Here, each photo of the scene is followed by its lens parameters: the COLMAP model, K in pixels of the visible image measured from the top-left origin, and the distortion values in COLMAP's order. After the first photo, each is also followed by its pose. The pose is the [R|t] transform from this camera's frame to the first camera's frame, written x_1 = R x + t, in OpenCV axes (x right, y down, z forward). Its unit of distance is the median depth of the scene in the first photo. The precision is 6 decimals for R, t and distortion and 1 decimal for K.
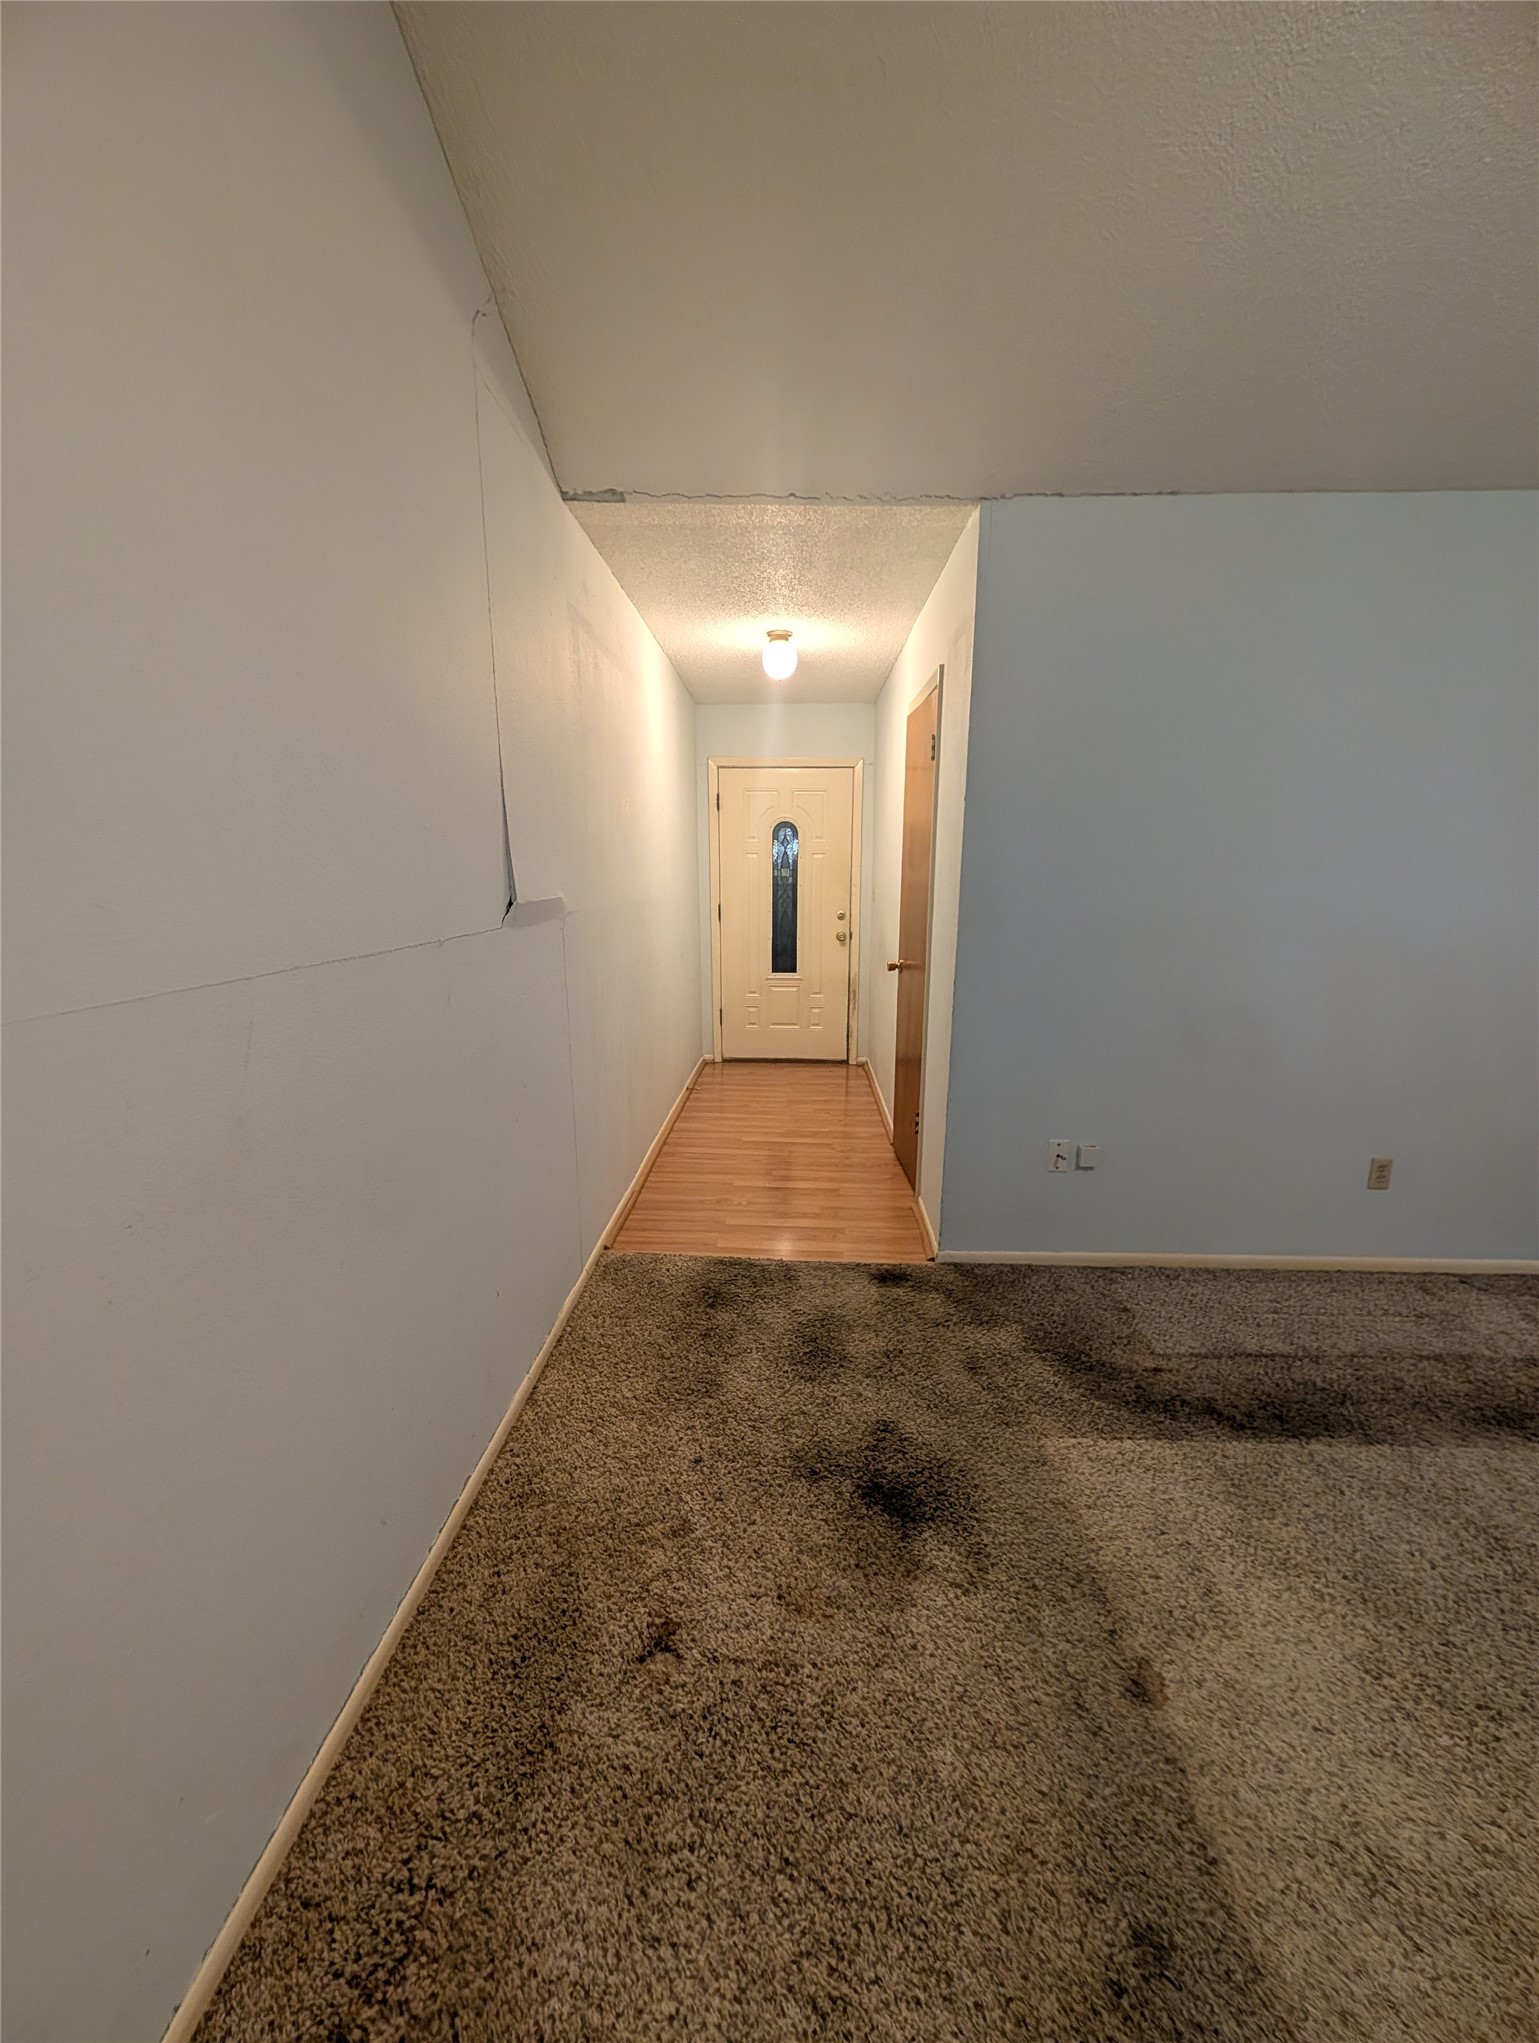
lens RADIAL K [[789.3, 0, 769.5], [0, 789.3, 1021.5], [0, 0, 1]] dist [-0.000171, 0.000392]
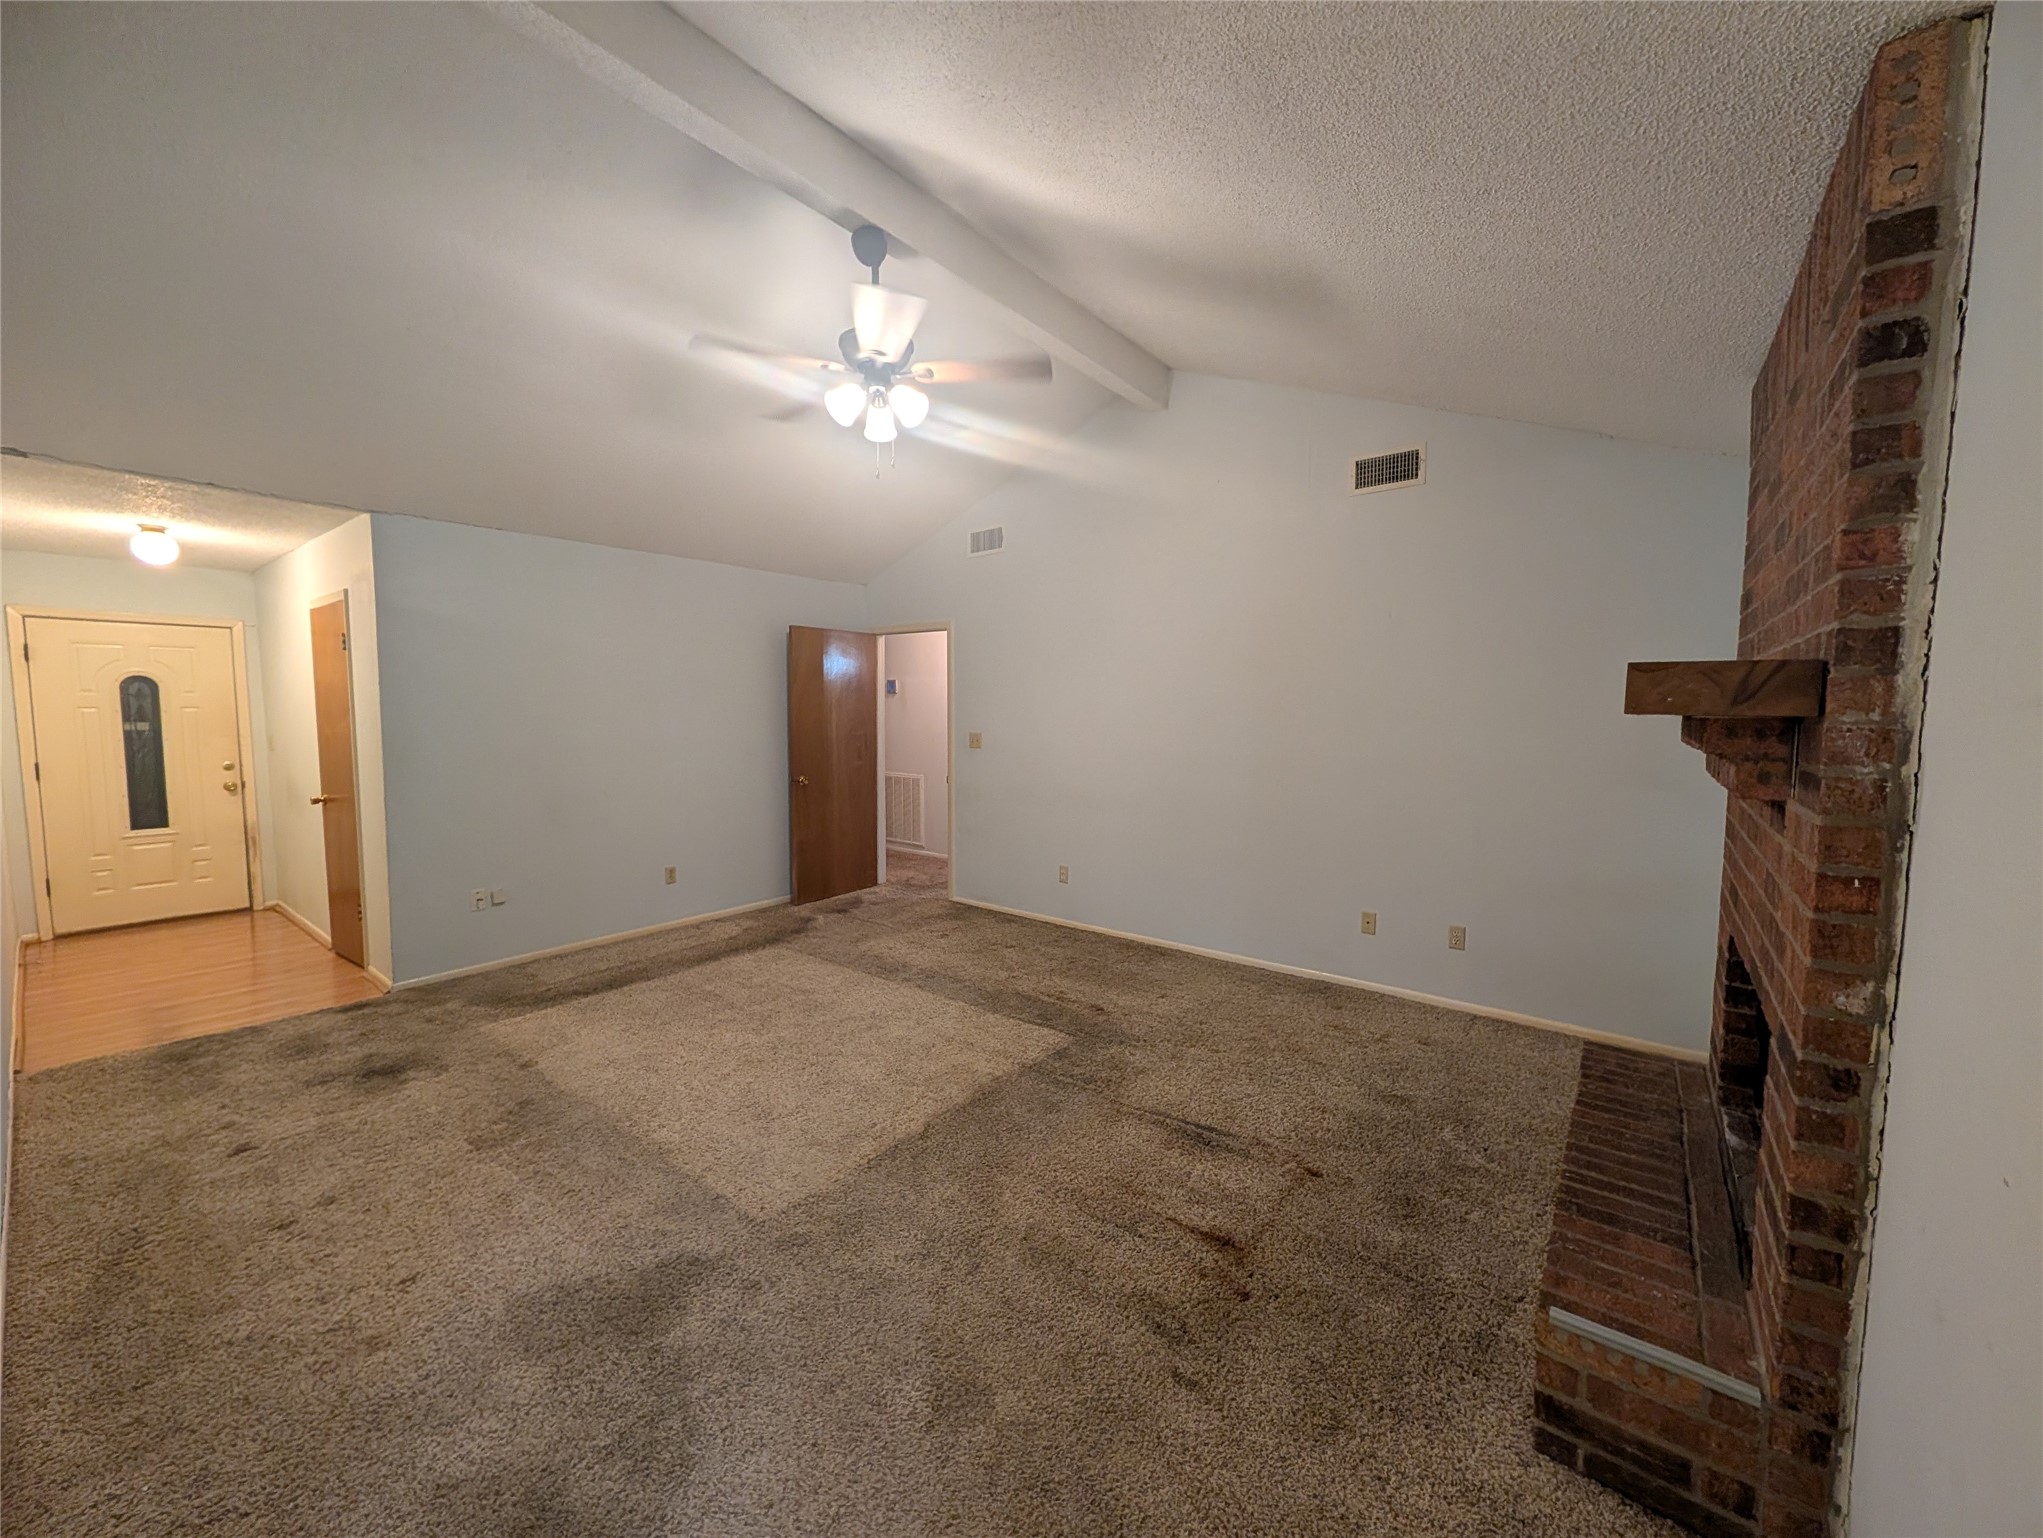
lens RADIAL K [[789.3, 0, 1031.7], [0, 789.3, 764.5], [0, 0, 1]] dist [-0.000171, 0.000392]
pose [[0.586188, -0.063250, 0.807702, -0.256792], [0.158098, 0.986712, -0.037471, 0.137819], [-0.794600, 0.149661, 0.588398, -0.890974]]
